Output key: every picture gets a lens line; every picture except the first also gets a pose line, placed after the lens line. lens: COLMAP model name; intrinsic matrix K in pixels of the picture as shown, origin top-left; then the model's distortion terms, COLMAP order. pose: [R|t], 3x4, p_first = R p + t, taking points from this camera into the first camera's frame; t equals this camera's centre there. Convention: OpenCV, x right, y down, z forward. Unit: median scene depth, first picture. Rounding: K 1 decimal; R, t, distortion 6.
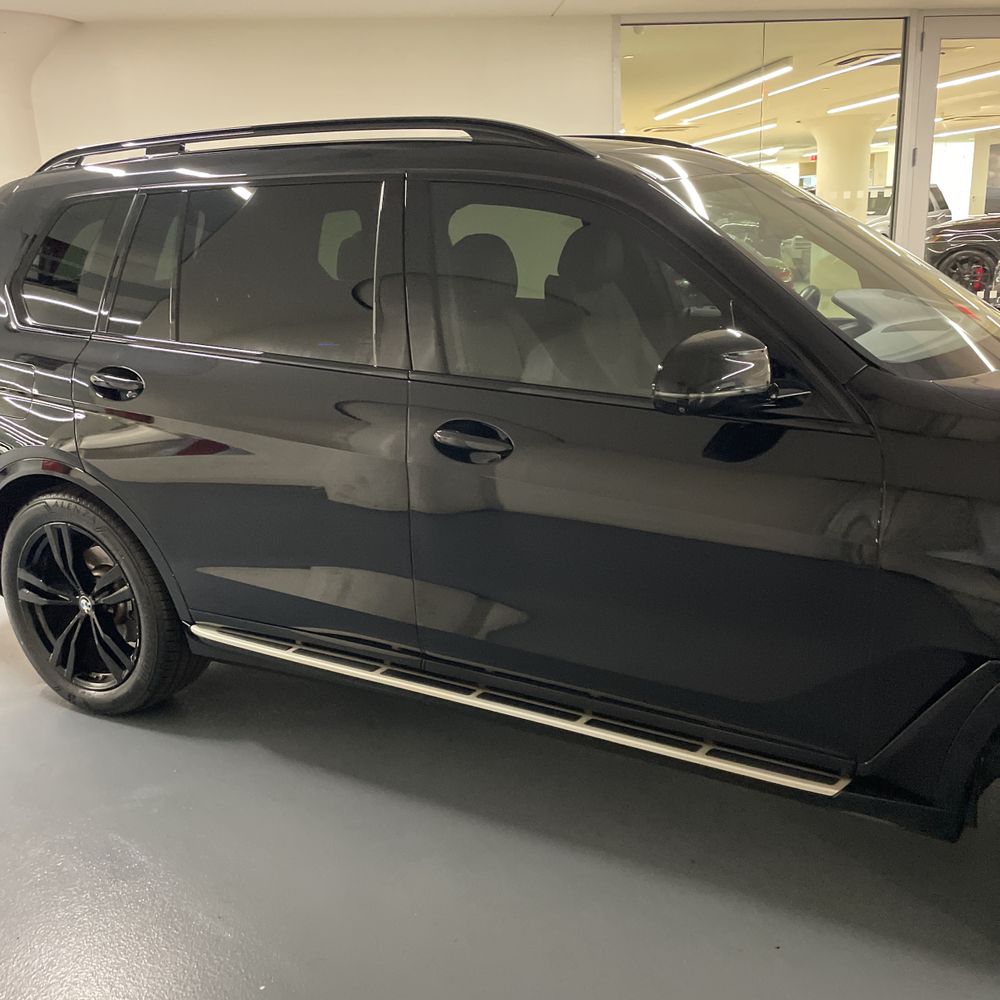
lens RADIAL K [[1007.6, 0, 497.4], [0, 1007.6, 493.2], [0, 0, 1]] dist [0.022508, 0.000000]
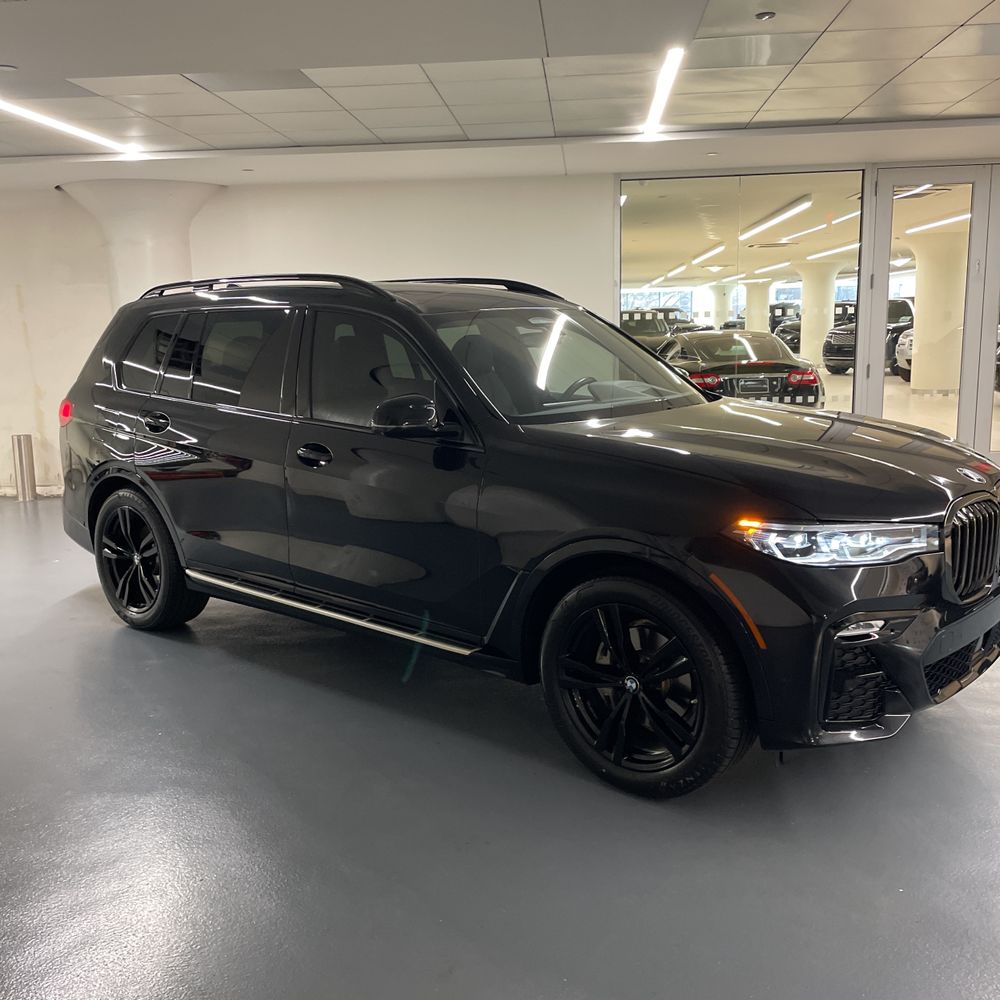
lens RADIAL K [[1007.6, 0, 480.9], [0, 1007.6, 489.9], [0, 0, 1]] dist [0.022508, 0.000000]
pose [[0.978156, 0.045239, -0.202890, 0.459331], [-0.065081, 0.993610, -0.092216, 0.113430], [0.197421, 0.103406, 0.974850, -0.488128]]
